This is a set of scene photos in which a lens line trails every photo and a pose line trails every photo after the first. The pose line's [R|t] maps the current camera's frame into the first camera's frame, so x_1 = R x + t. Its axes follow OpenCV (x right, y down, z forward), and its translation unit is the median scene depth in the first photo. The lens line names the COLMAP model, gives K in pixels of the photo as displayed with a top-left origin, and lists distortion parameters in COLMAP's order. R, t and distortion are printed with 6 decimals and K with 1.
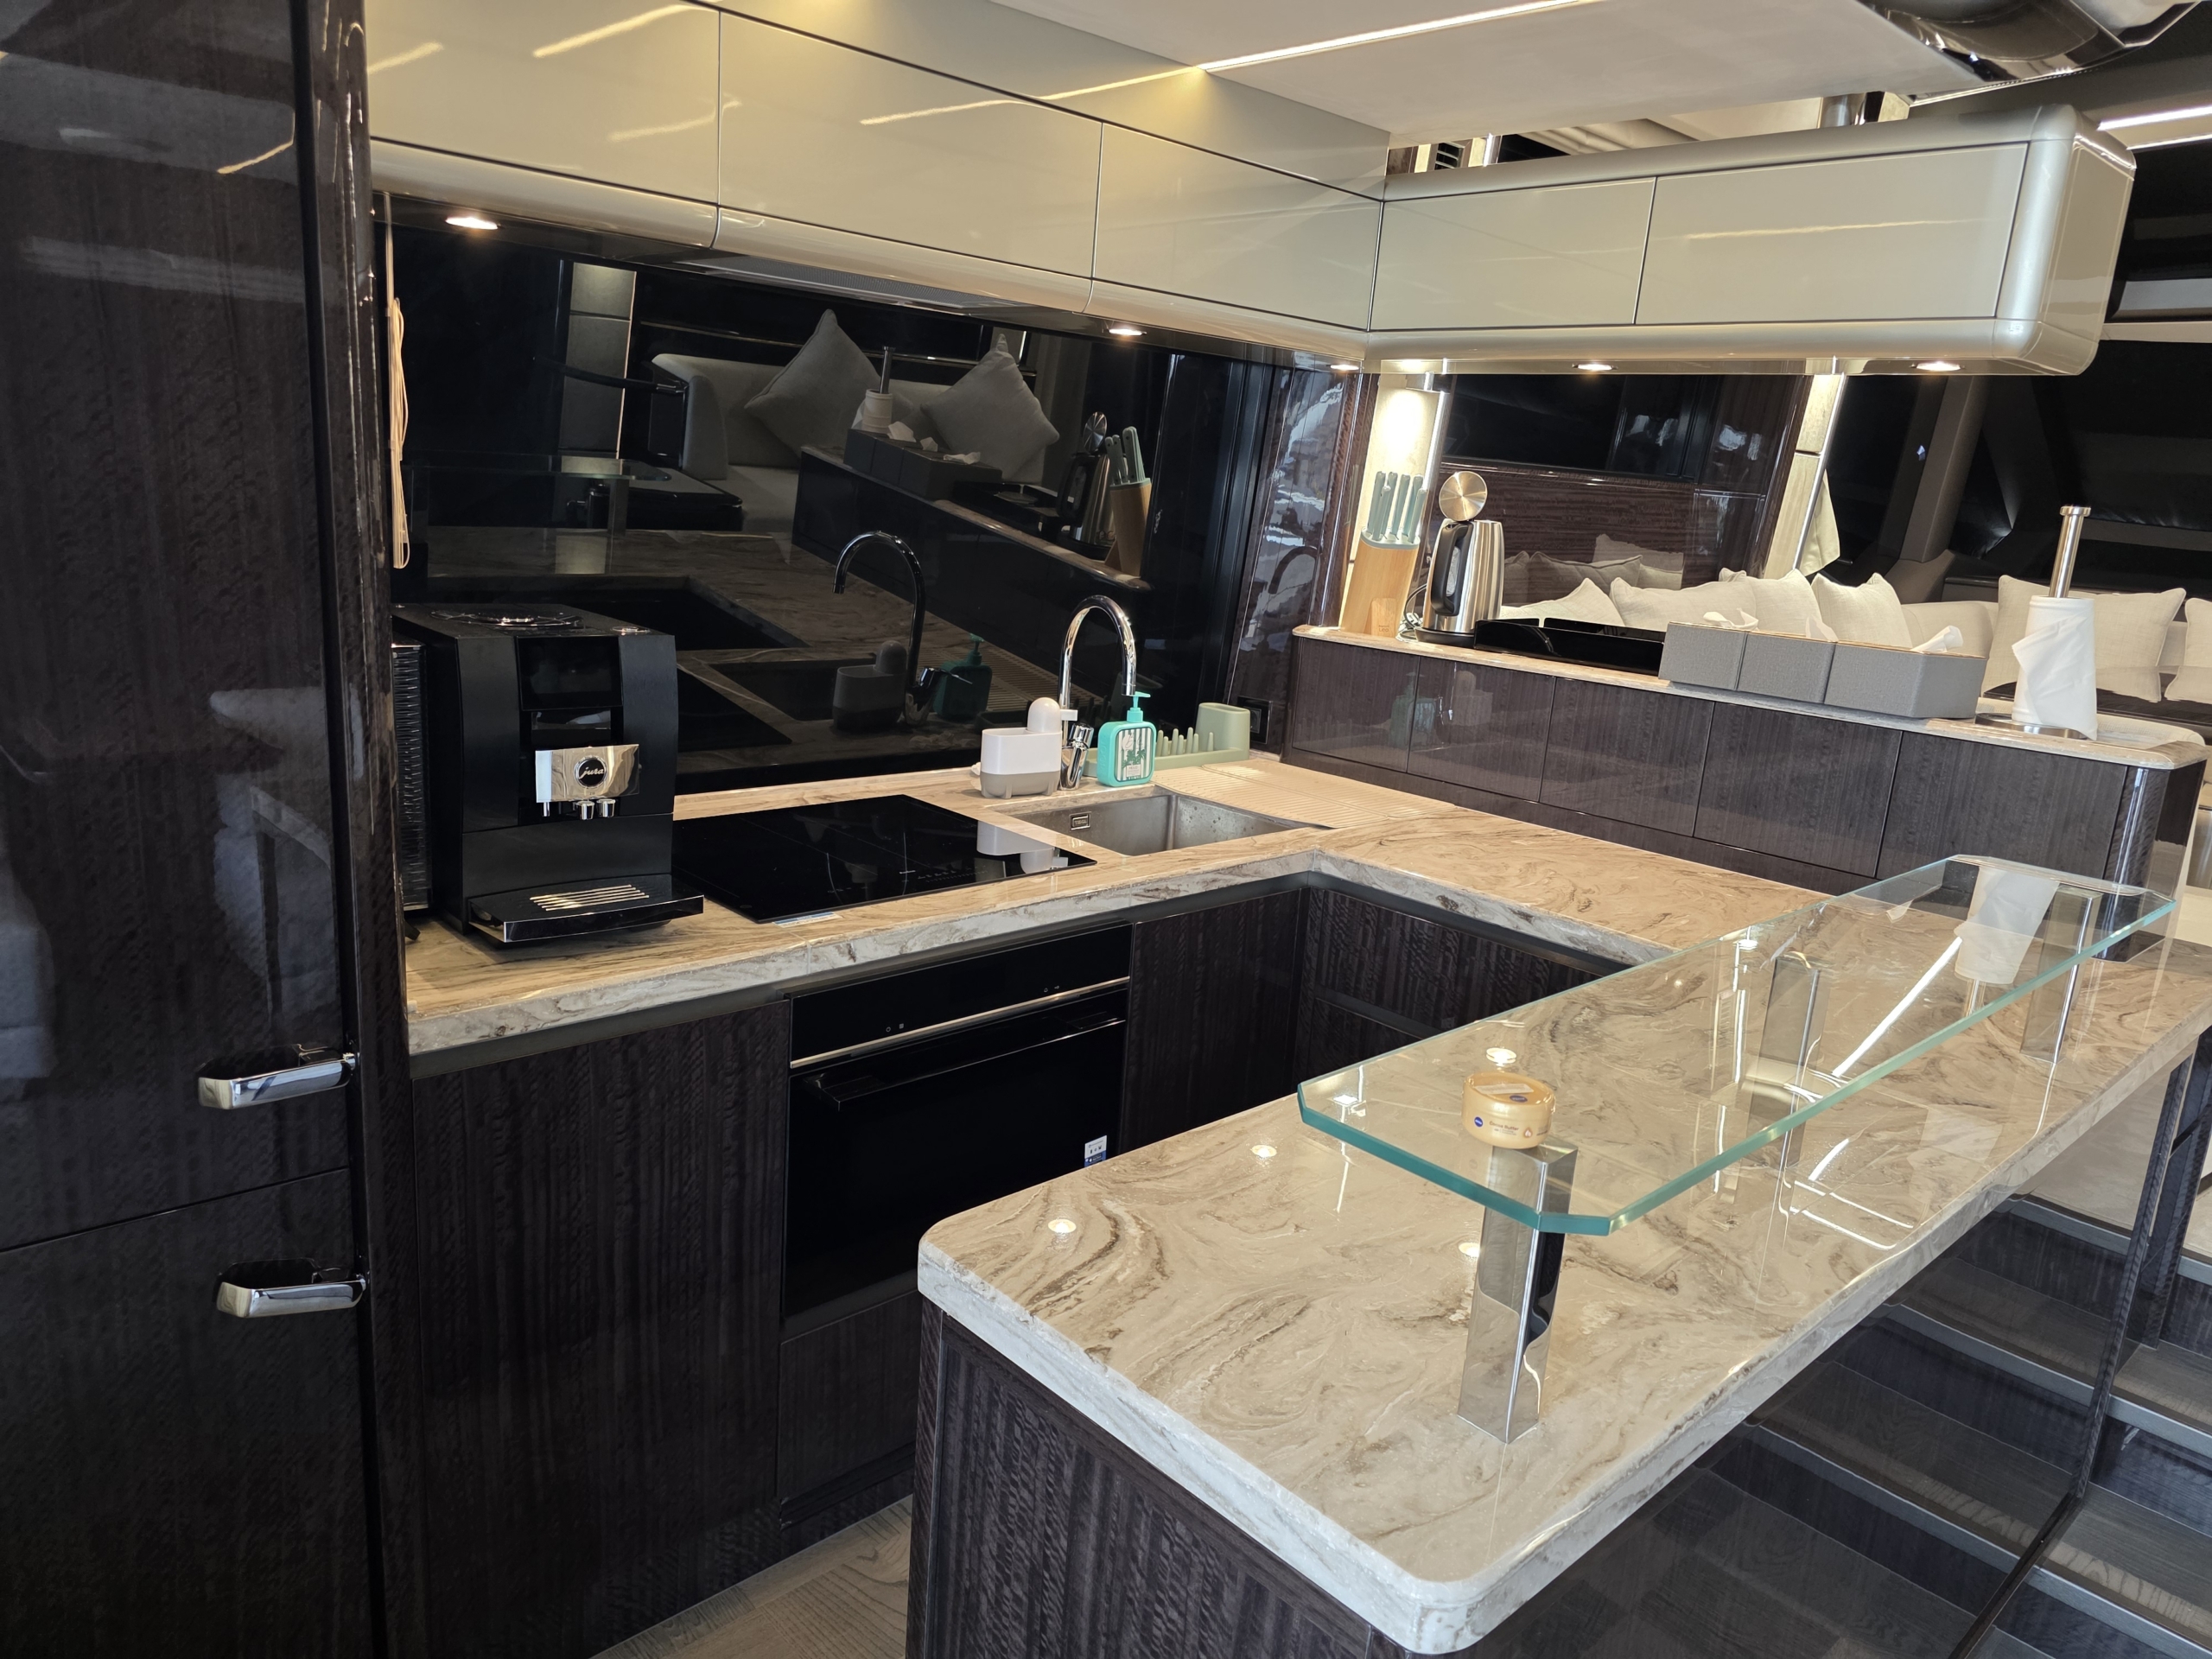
lens RADIAL K [[1483.8, 0, 1091.6], [0, 1483.8, 839.8], [0, 0, 1]] dist [0.036215, -0.047764]
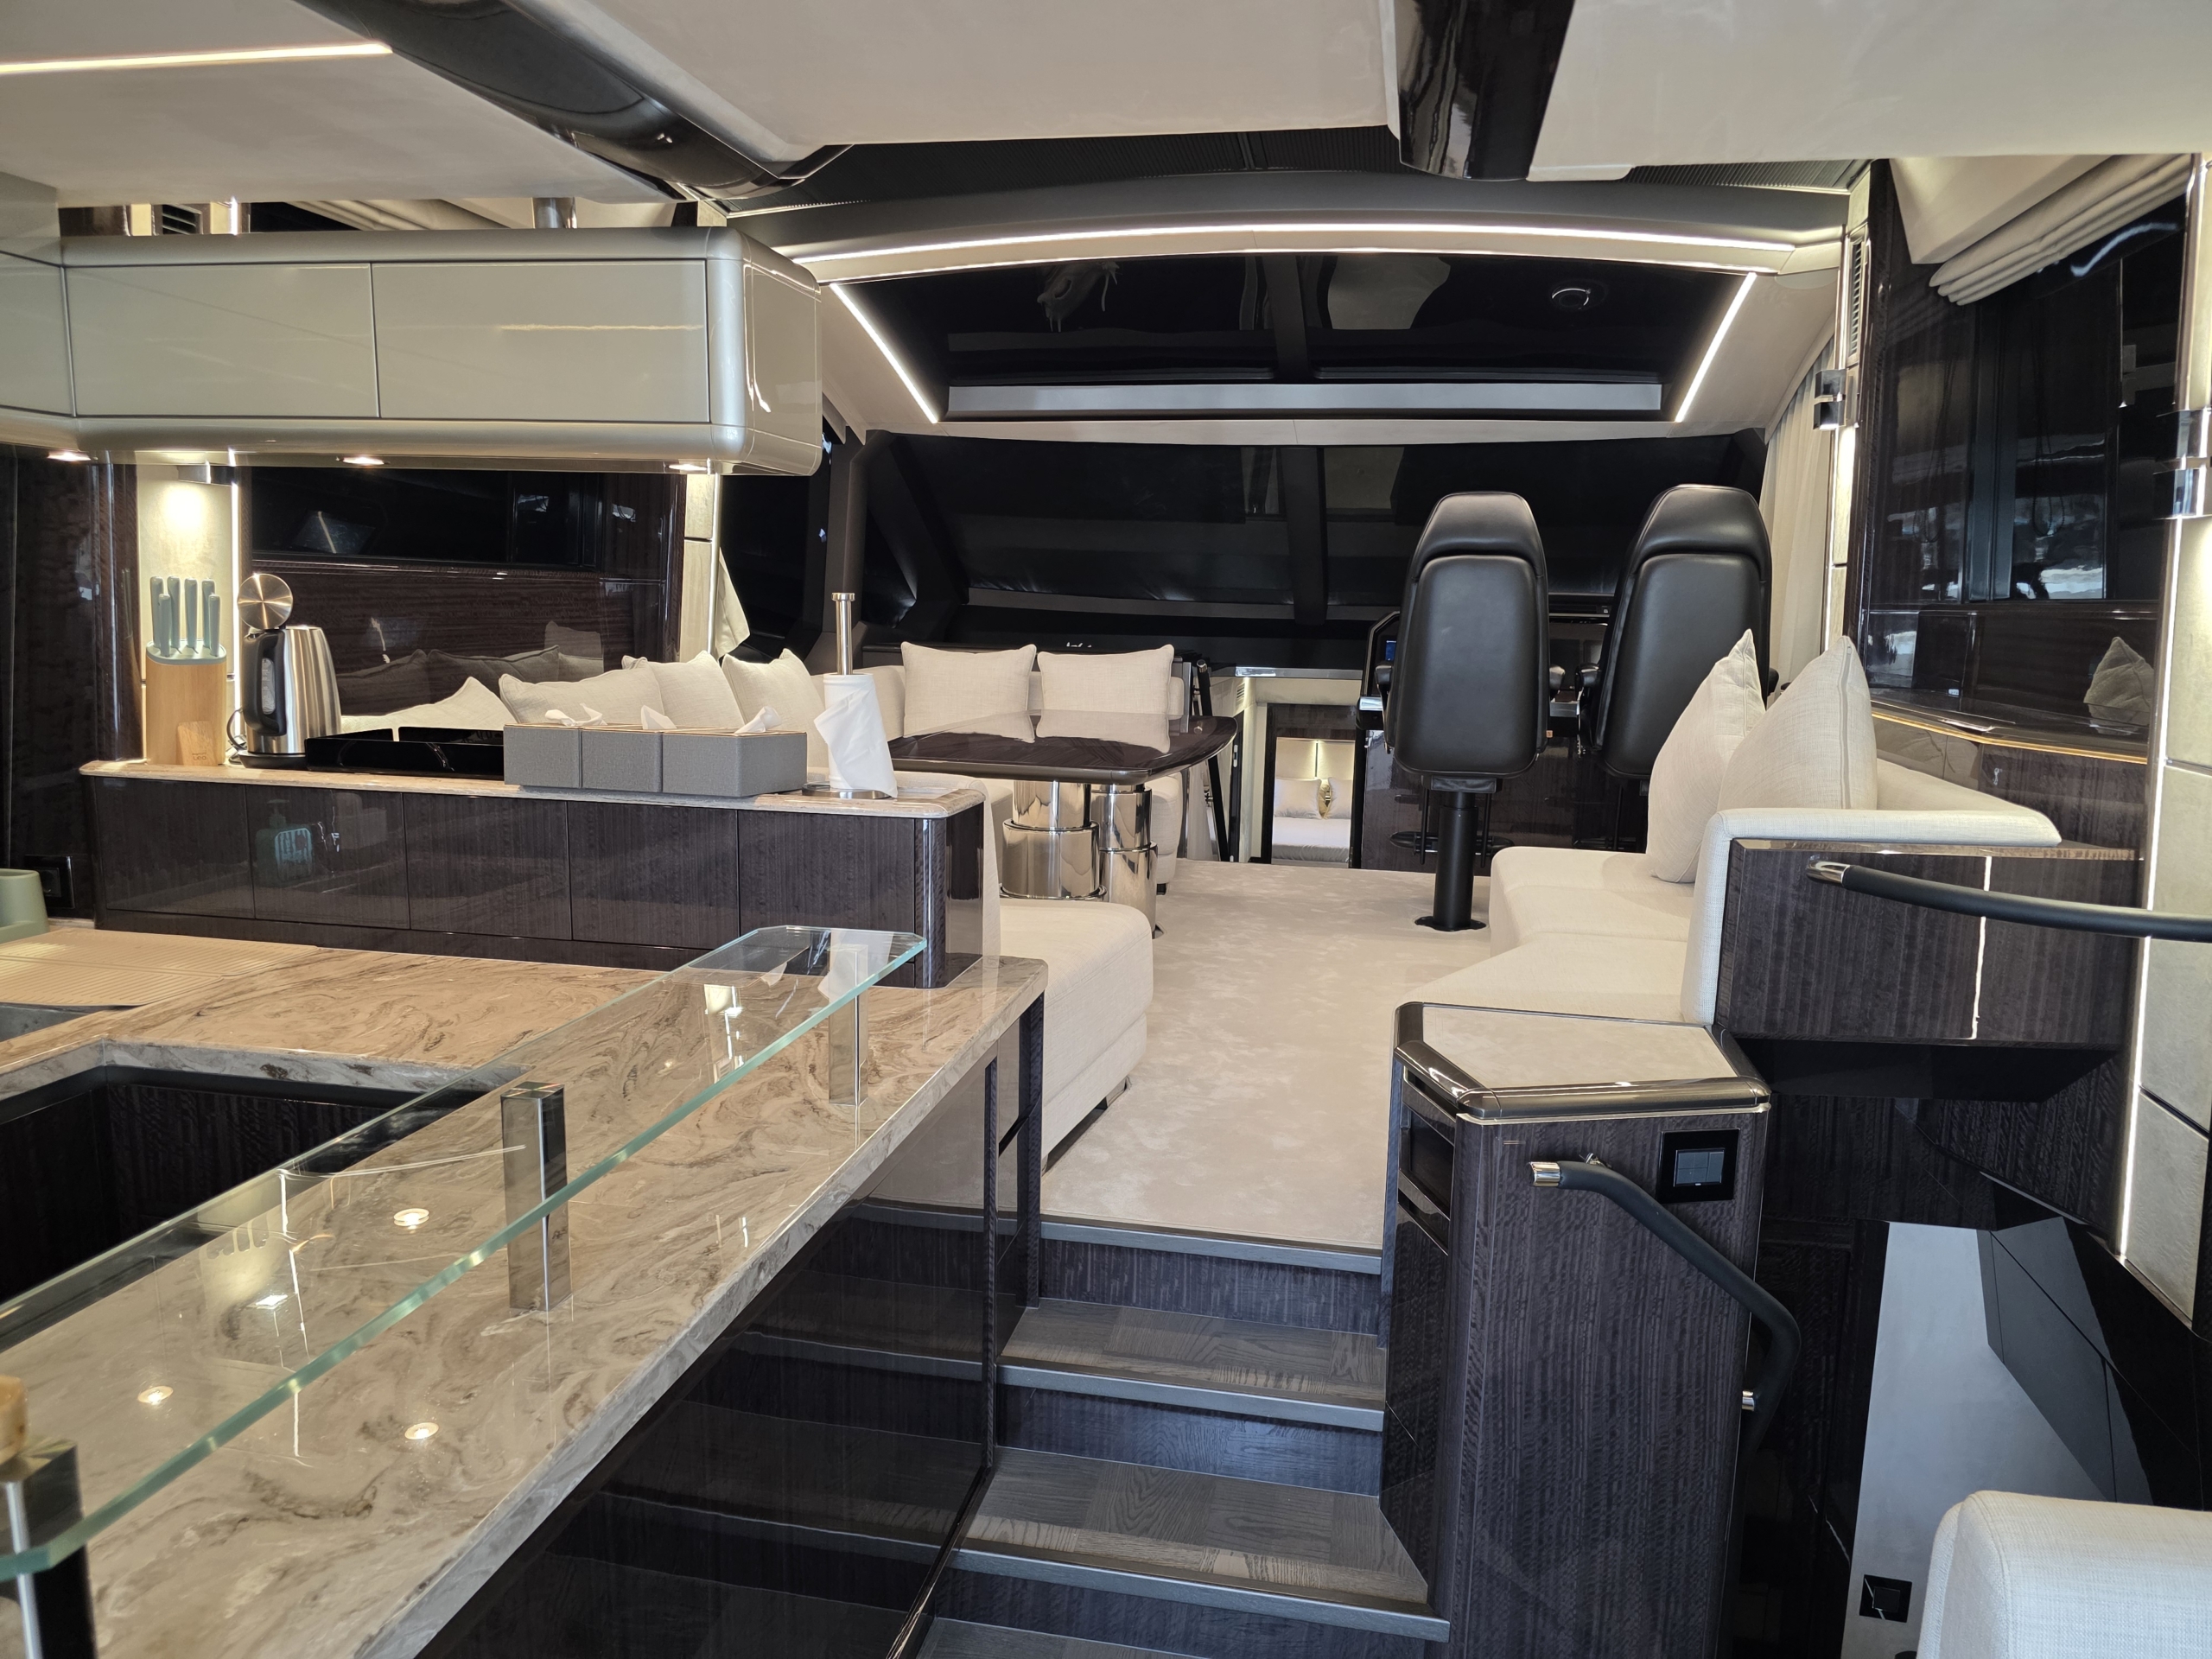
lens RADIAL K [[1483.8, 0, 1138.1], [0, 1483.8, 870.4], [0, 0, 1]] dist [0.036215, -0.047764]
pose [[0.793653, -0.152588, 0.588924, 0.132004], [0.170809, 0.984986, 0.025018, -0.008138], [-0.583900, 0.080738, 0.807801, -0.006921]]
